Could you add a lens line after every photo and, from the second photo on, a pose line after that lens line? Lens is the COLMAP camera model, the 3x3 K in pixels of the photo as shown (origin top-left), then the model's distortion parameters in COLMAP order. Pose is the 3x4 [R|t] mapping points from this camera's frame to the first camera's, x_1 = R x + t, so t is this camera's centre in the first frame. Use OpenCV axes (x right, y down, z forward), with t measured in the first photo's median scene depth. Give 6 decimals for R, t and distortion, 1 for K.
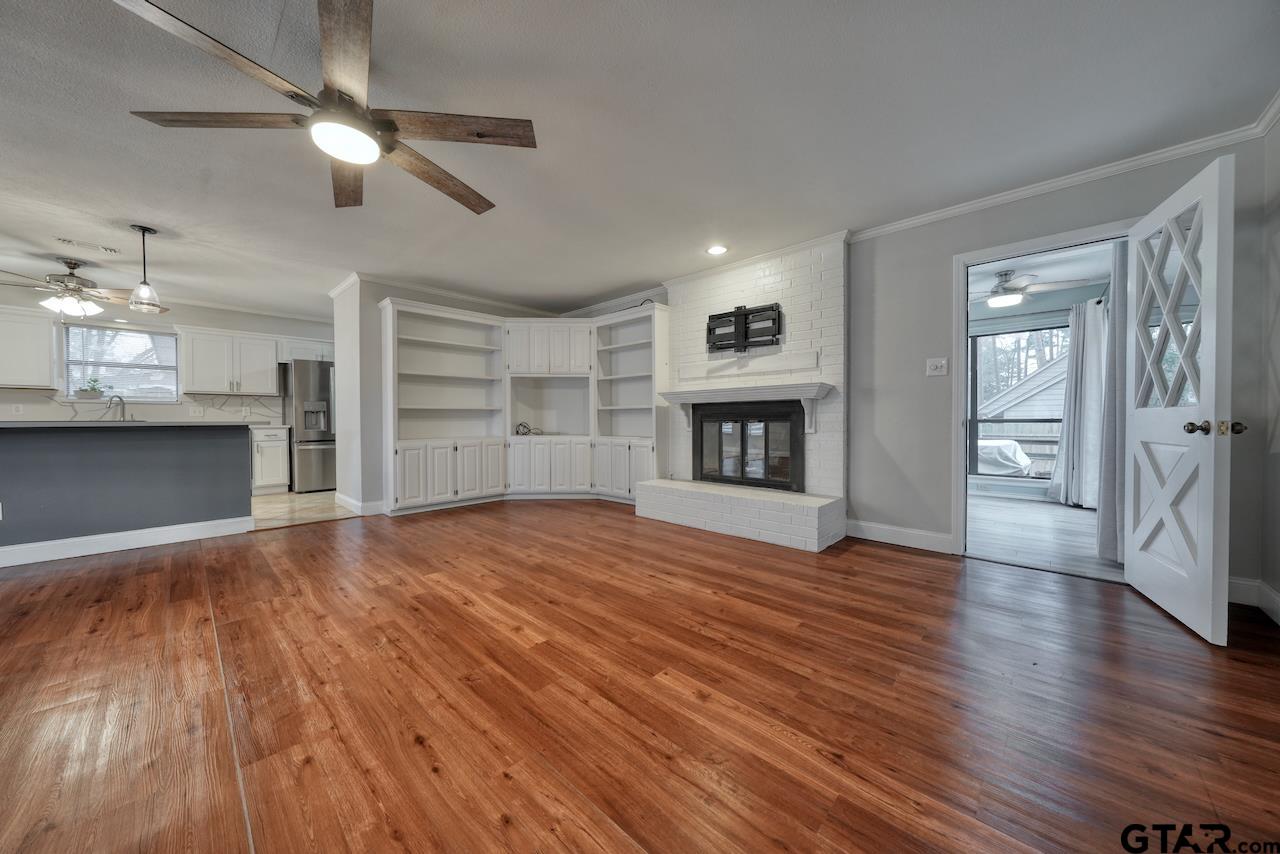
lens RADIAL K [[433.4, 0, 642.2], [0, 433.4, 424.3], [0, 0, 1]] dist [-0.005462, 0.001151]
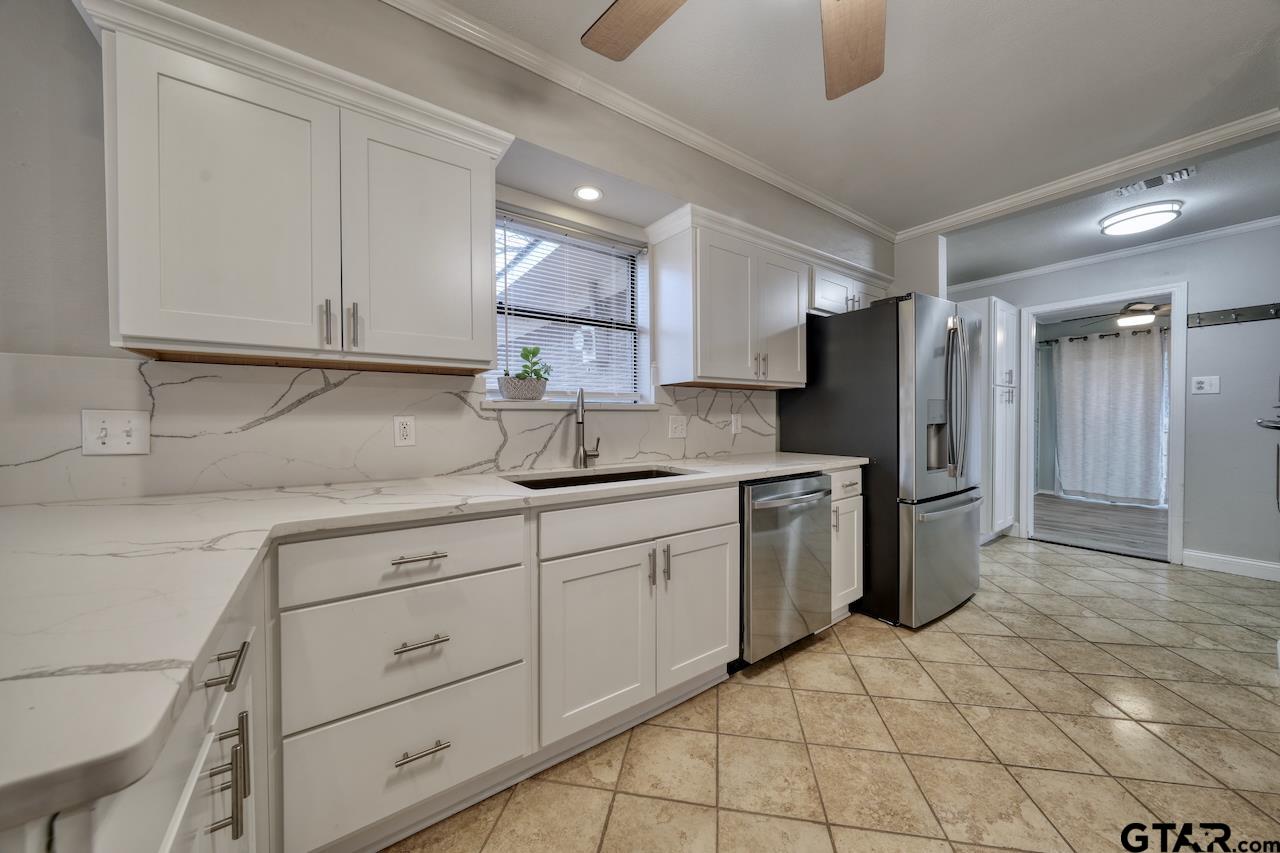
lens RADIAL K [[433.4, 0, 641.6], [0, 433.4, 422.1], [0, 0, 1]] dist [-0.005462, 0.001151]
pose [[0.978467, -0.001128, -0.206399, -1.304361], [0.001147, 0.999999, -0.000029, -0.045485], [0.206399, -0.000209, 0.978468, 0.762263]]
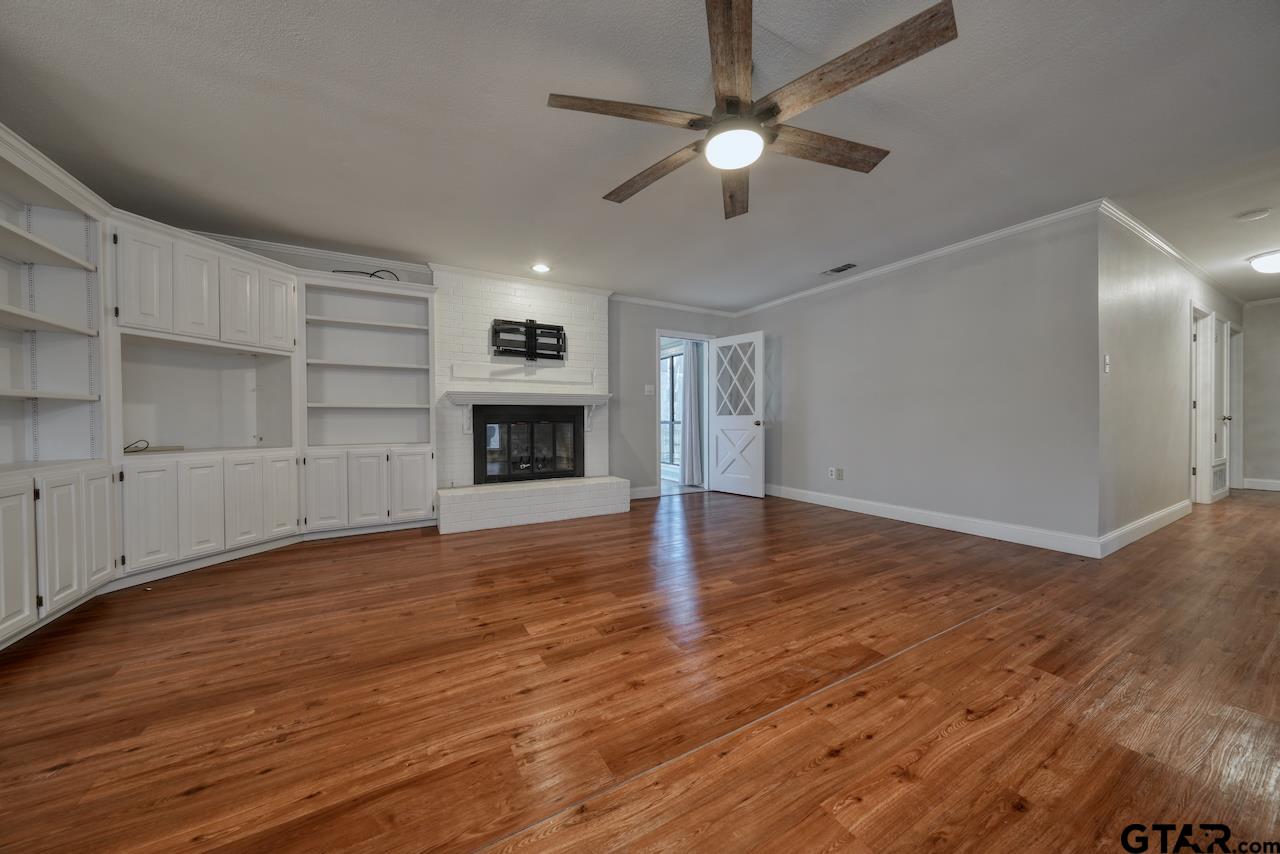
lens RADIAL K [[433.4, 0, 643.1], [0, 433.4, 426.5], [0, 0, 1]] dist [-0.005462, 0.001151]
pose [[0.296187, -0.011240, 0.955064, -0.744413], [0.014605, 0.999867, 0.007238, -0.001483], [-0.955018, 0.011805, 0.296312, 0.391691]]
